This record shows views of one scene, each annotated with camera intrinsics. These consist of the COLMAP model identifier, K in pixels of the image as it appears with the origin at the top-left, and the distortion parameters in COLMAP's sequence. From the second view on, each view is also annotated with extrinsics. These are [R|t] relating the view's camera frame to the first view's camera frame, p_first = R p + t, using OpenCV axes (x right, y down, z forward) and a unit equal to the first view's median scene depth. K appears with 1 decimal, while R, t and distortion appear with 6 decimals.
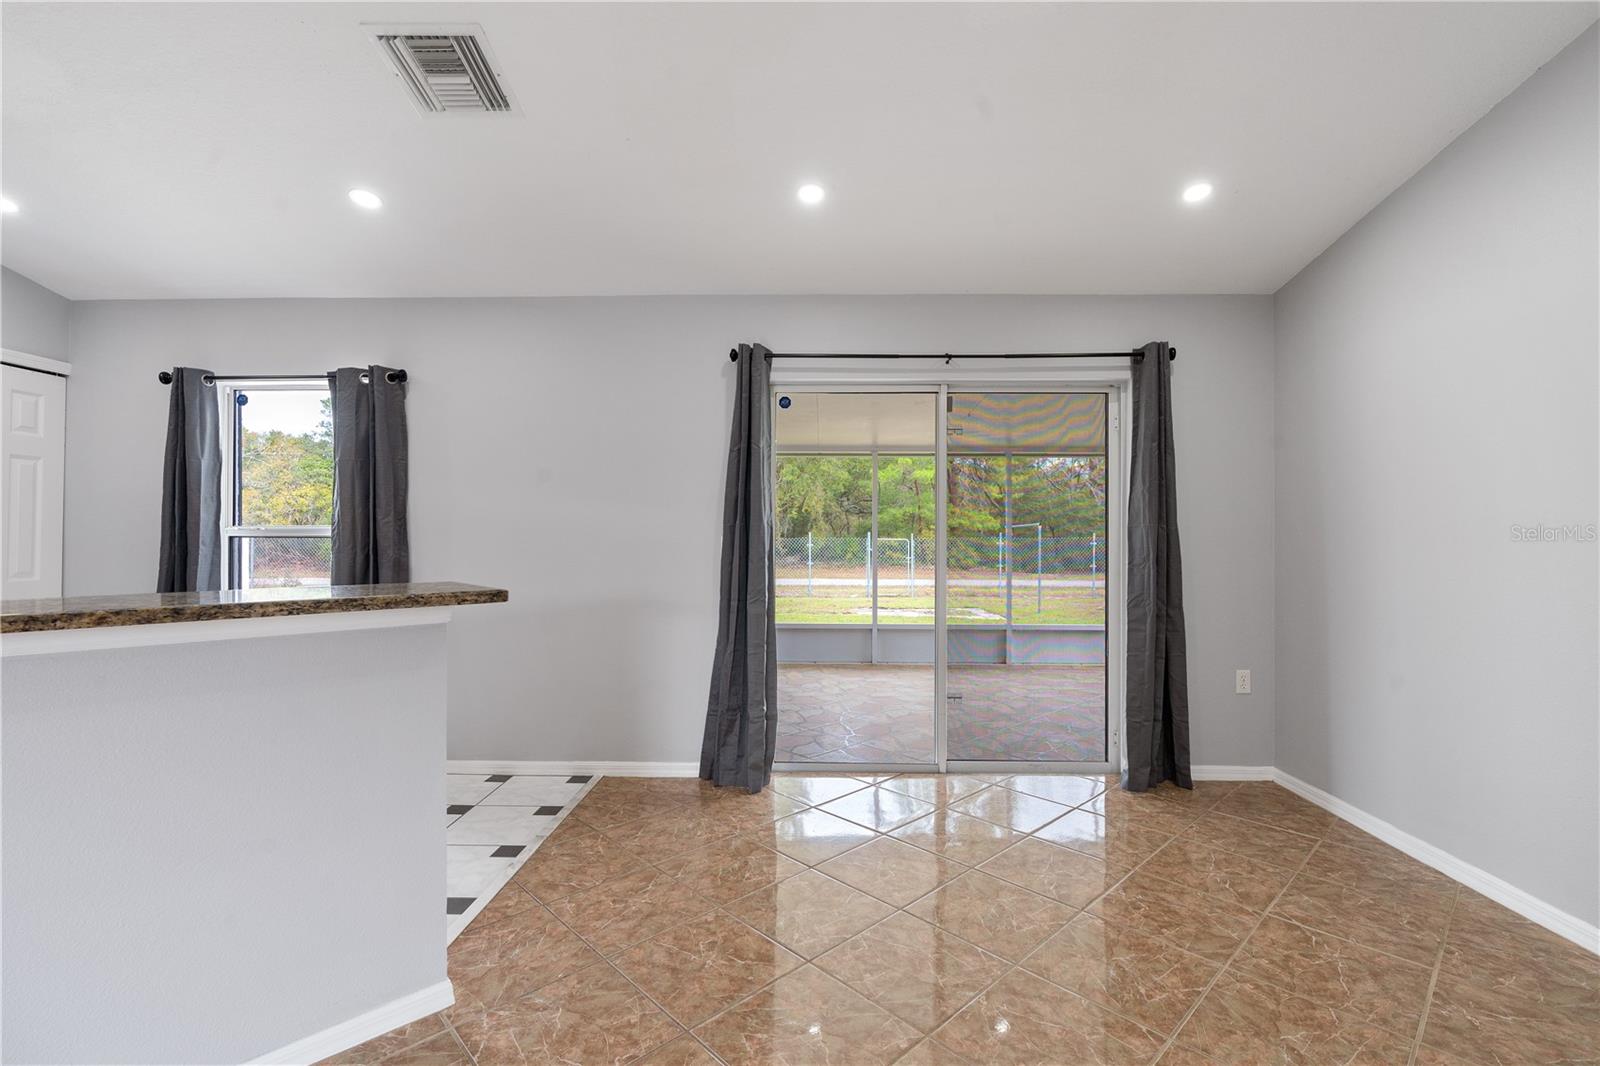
lens RADIAL K [[715.6, 0, 799.5], [0, 715.6, 537.1], [0, 0, 1]] dist [-0.004196, 0.000254]
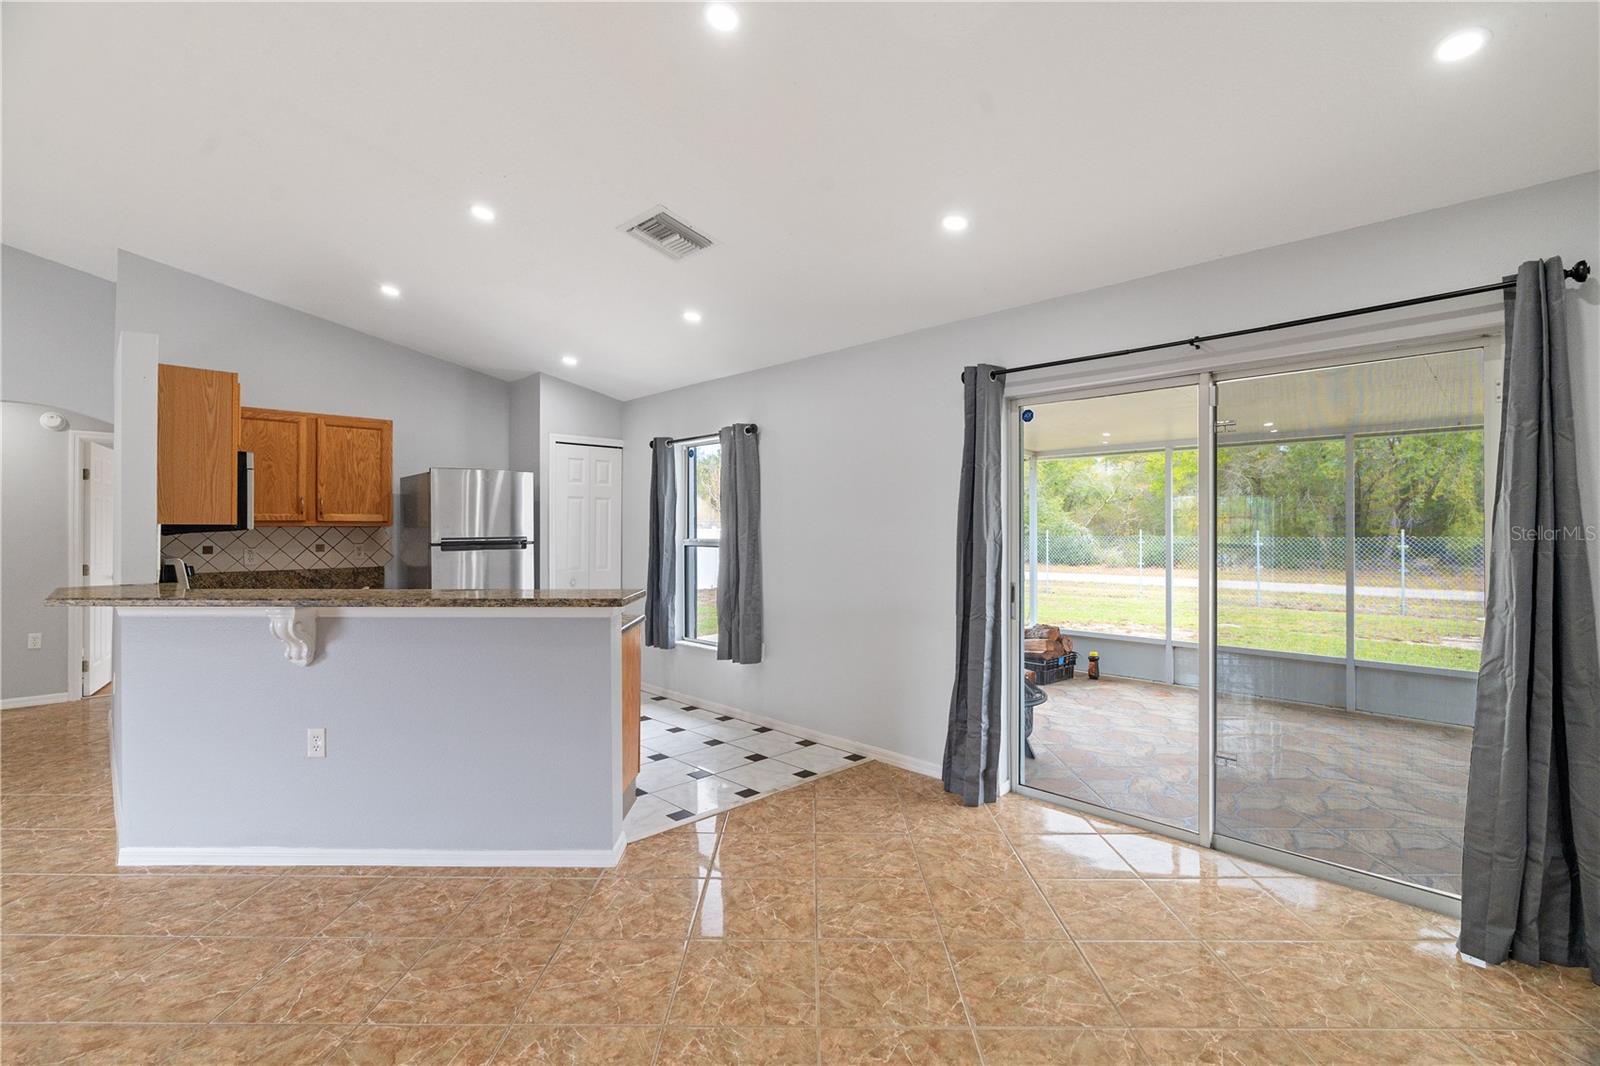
lens RADIAL K [[725.0, 0, 802.0], [0, 725.0, 528.4], [0, 0, 1]] dist [-0.002093, 0.000179]
pose [[0.716477, -0.002915, -0.697605, 0.463730], [0.002276, 0.999996, -0.001841, -0.035462], [0.697607, -0.000269, 0.716480, 0.087583]]
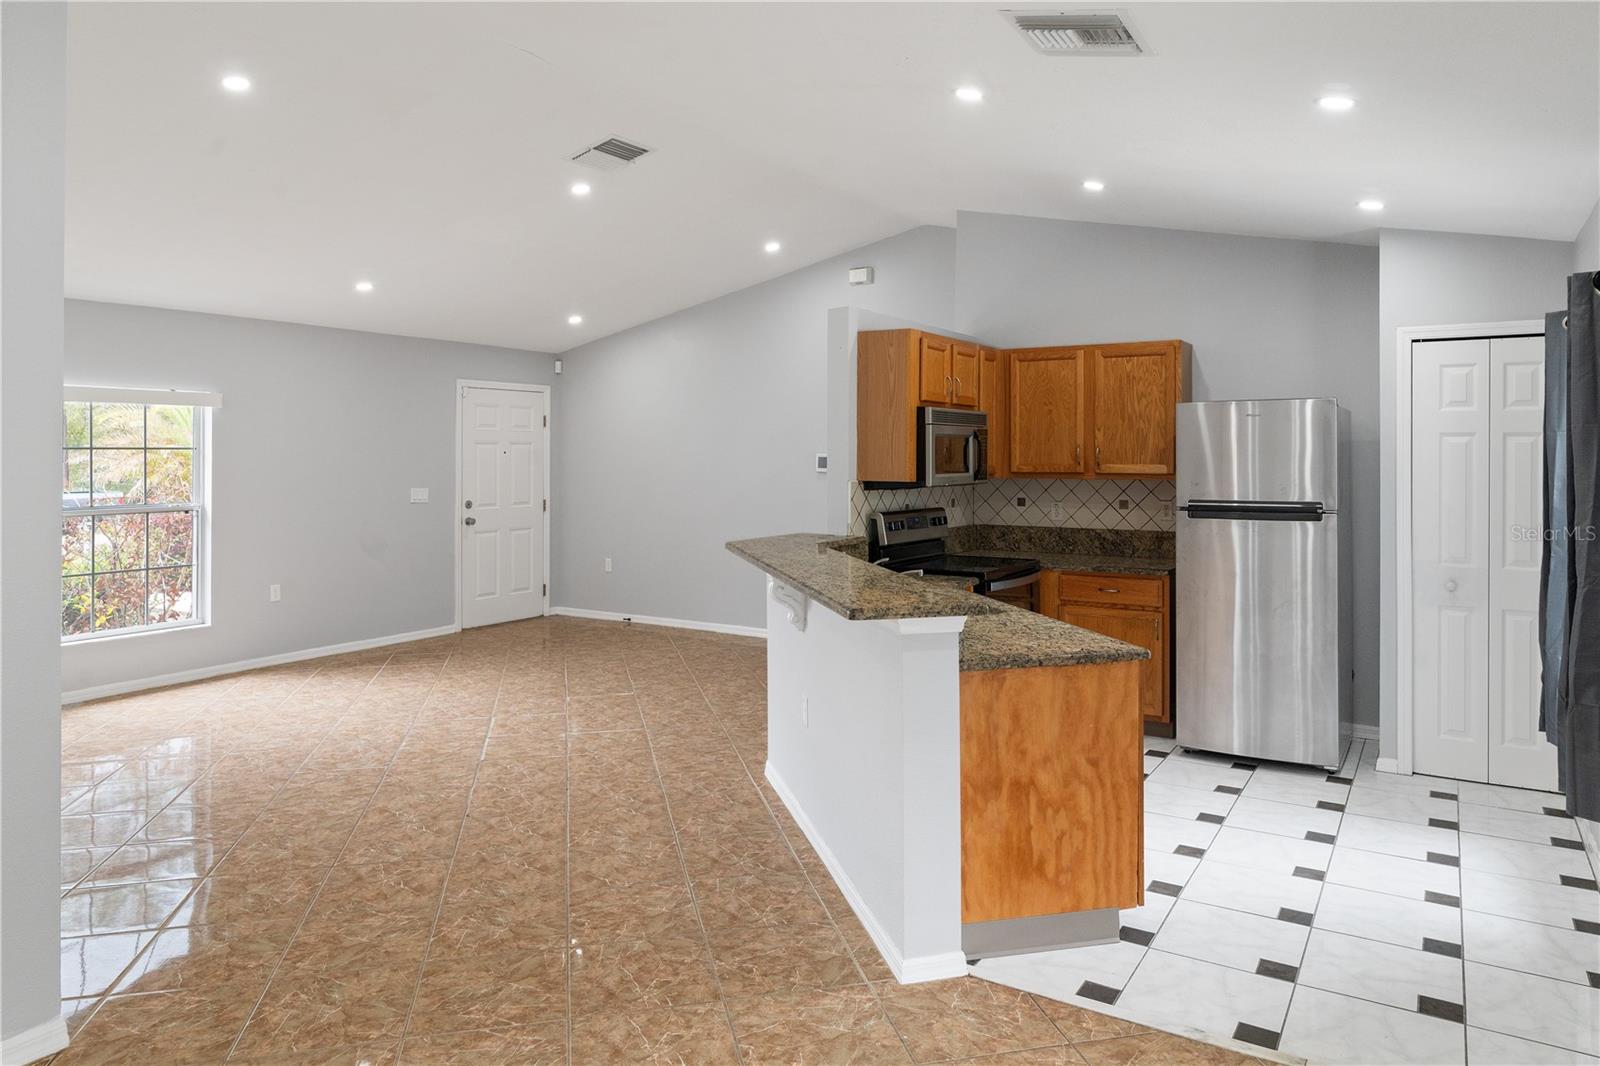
lens RADIAL K [[1035.3, 0, 806.9], [0, 1035.3, 462.7], [0, 0, 1]] dist [-0.001188, 0.000580]
pose [[-0.501494, 0.004252, -0.865151, 0.498009], [-0.002232, 0.999978, 0.006209, -0.080024], [0.865158, 0.005045, -0.501473, 0.869455]]
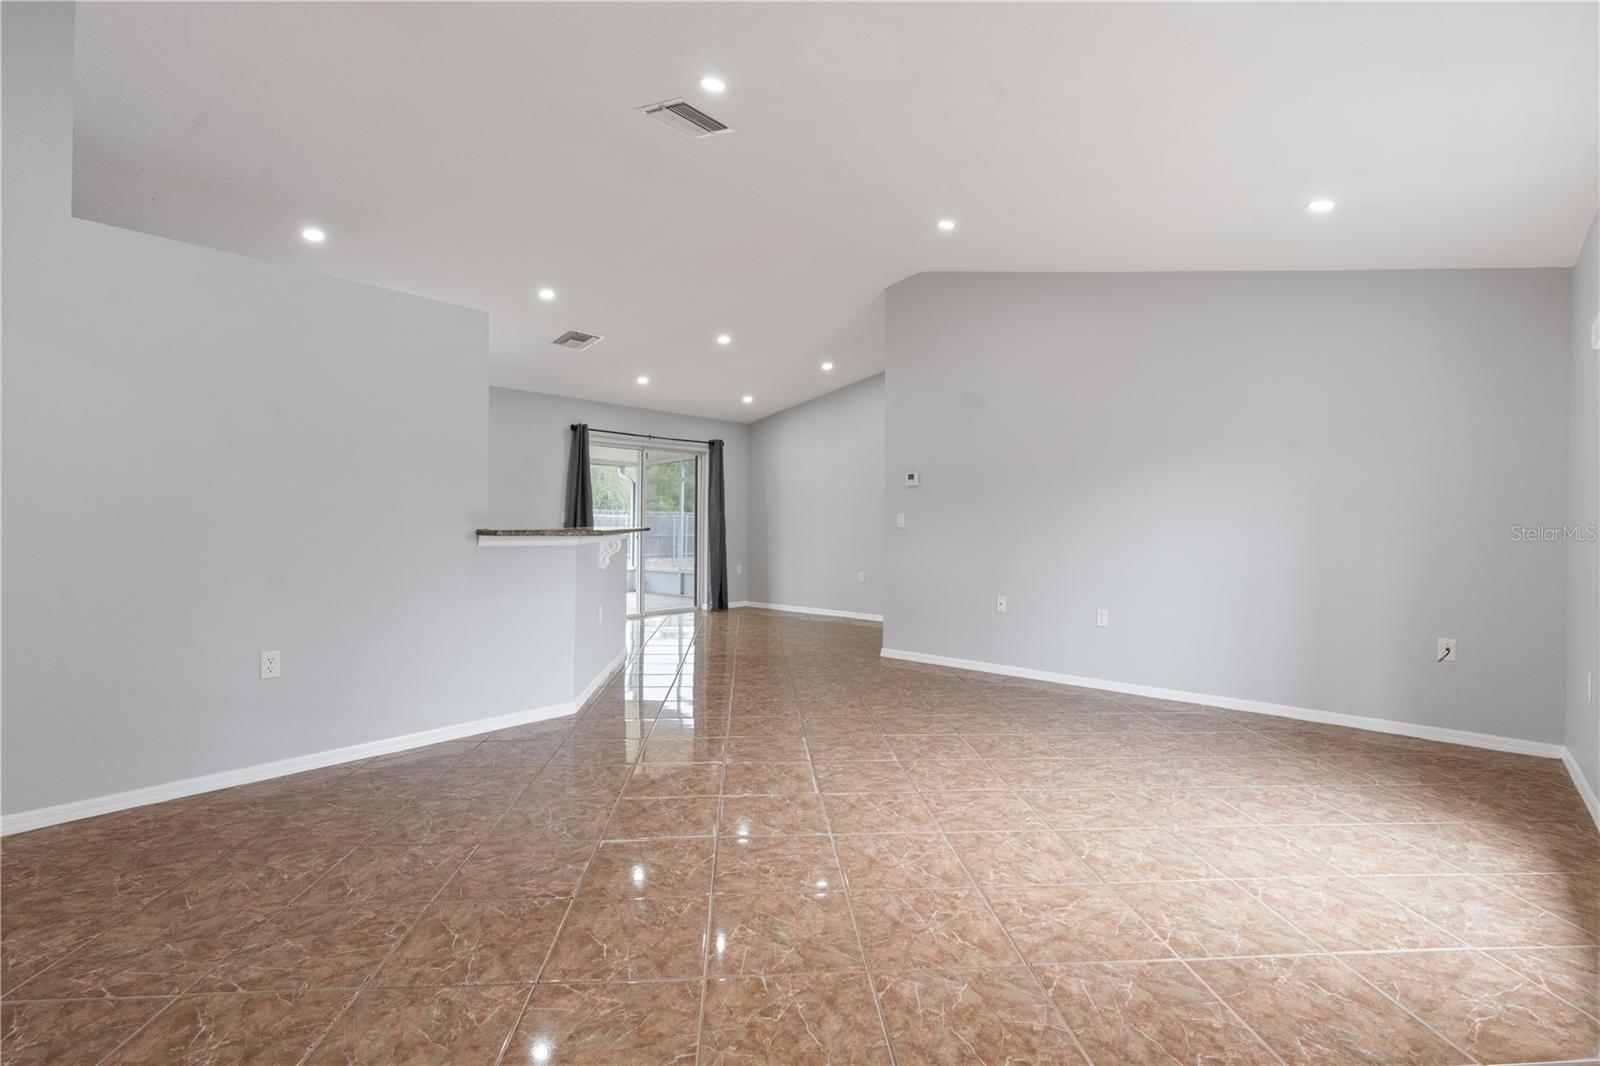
lens RADIAL K [[713.4, 0, 829.0], [0, 713.4, 535.8], [0, 0, 1]] dist [-0.000142, 0.001122]
pose [[0.623147, -0.010736, 0.782031, -1.284851], [-0.010223, 0.999709, 0.021870, 0.015962], [-0.782038, -0.021622, 0.622855, -0.937715]]
